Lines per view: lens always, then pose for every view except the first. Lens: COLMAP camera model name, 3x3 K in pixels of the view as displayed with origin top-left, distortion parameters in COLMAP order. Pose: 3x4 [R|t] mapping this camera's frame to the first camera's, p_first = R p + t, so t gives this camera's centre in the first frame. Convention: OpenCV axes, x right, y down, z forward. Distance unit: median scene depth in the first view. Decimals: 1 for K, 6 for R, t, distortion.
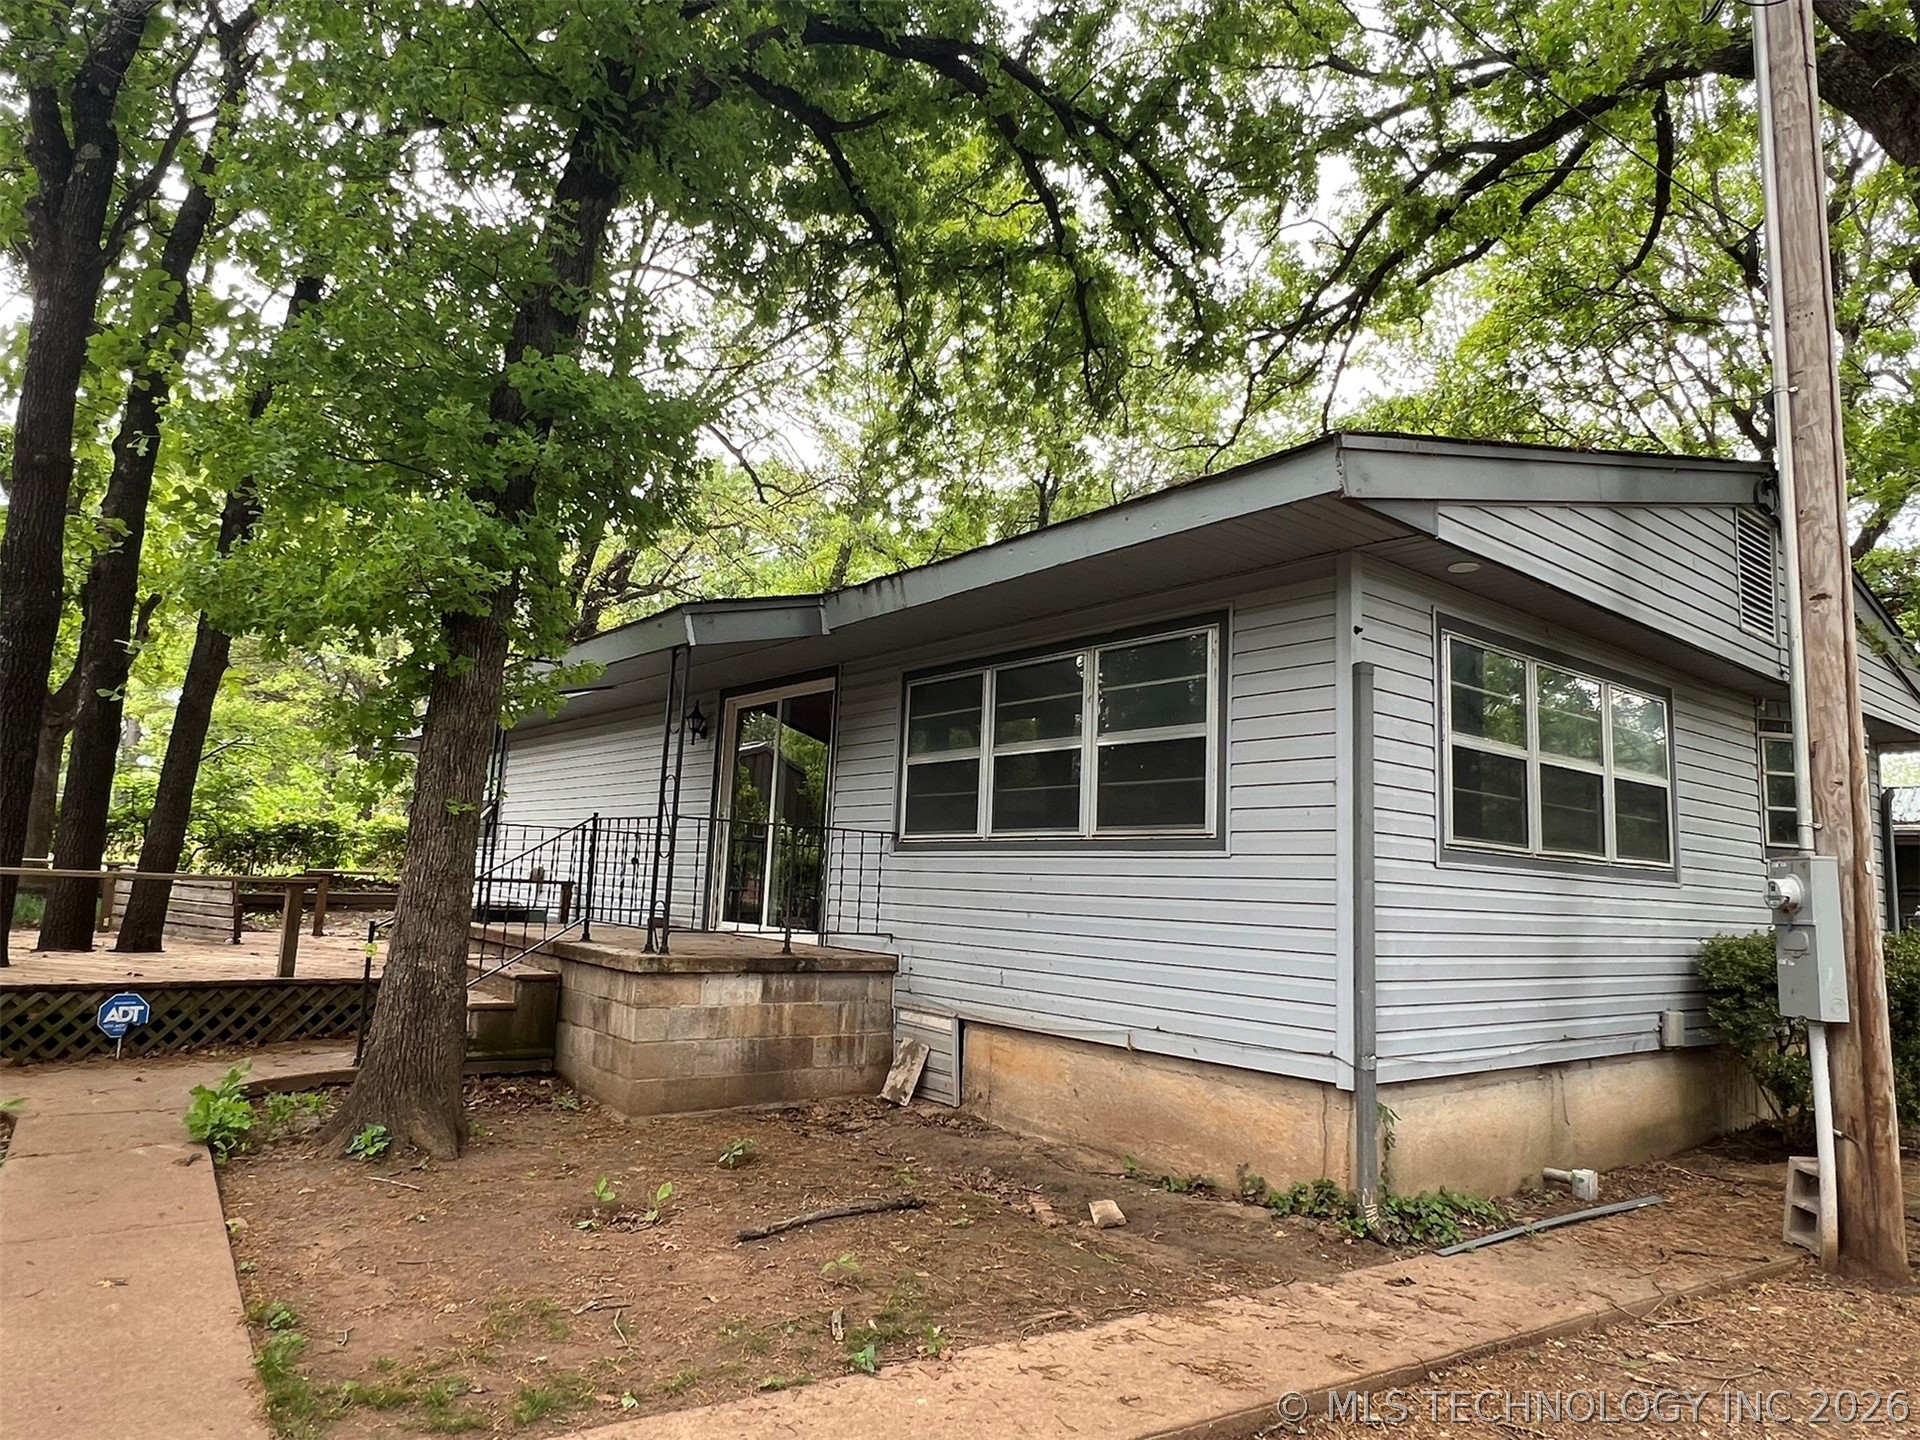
lens RADIAL K [[1187.2, 0, 960.0], [0, 1187.2, 720.0], [0, 0, 1]] dist [0.038787, -0.032518]
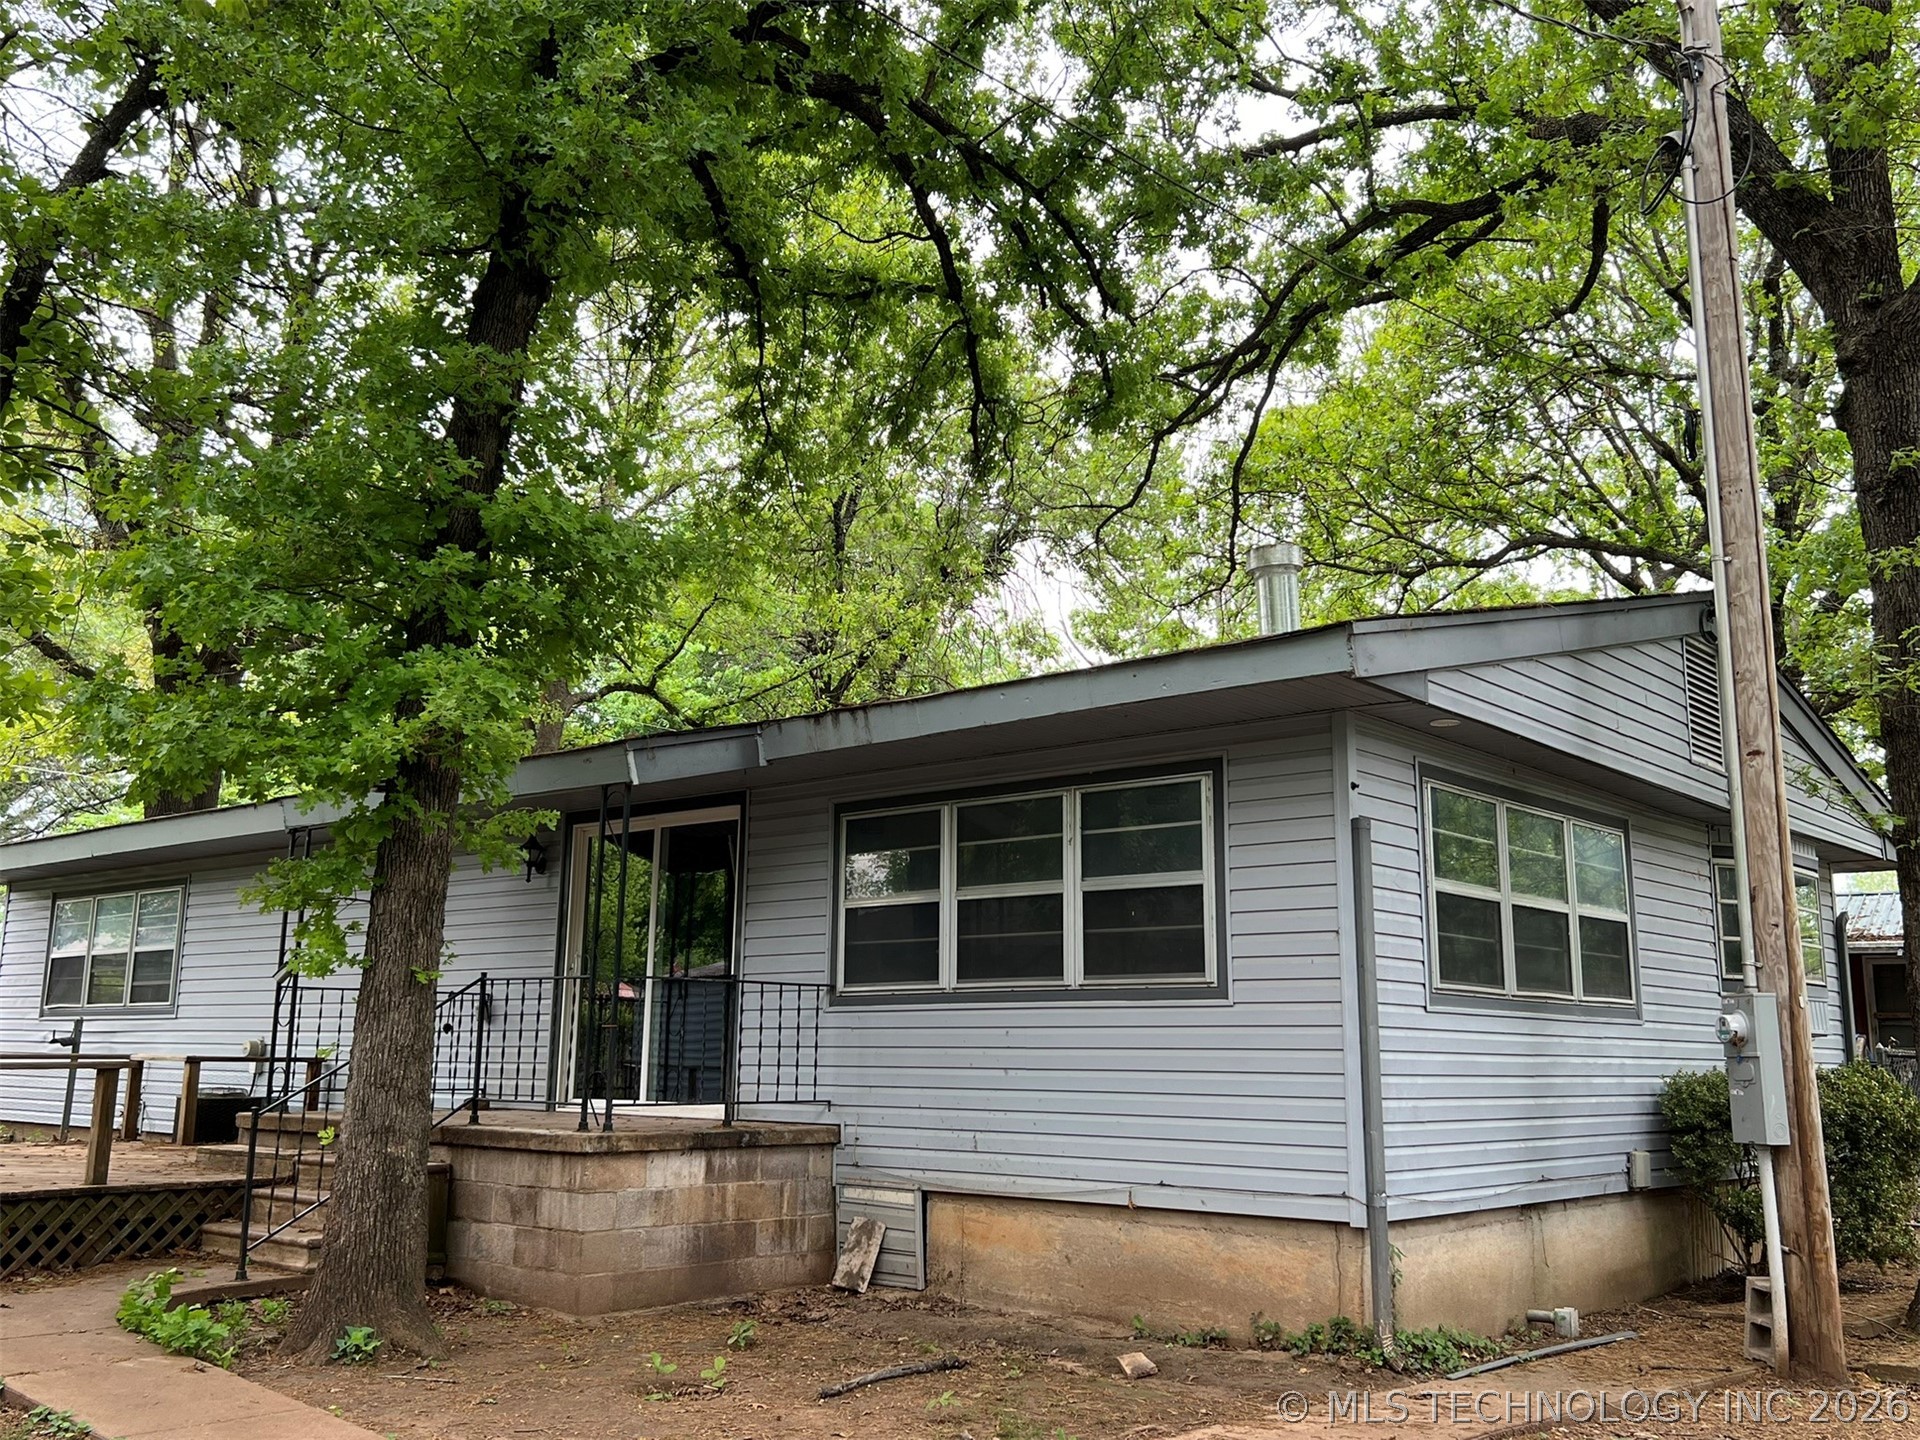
lens RADIAL K [[1701.6, 0, 960.0], [0, 1701.6, 720.0], [0, 0, 1]] dist [0.133665, -0.207953]
pose [[0.985004, 0.000569, 0.172529, -0.242788], [0.007677, 0.998859, -0.047127, -0.058048], [-0.172359, 0.047744, 0.983876, -0.388224]]
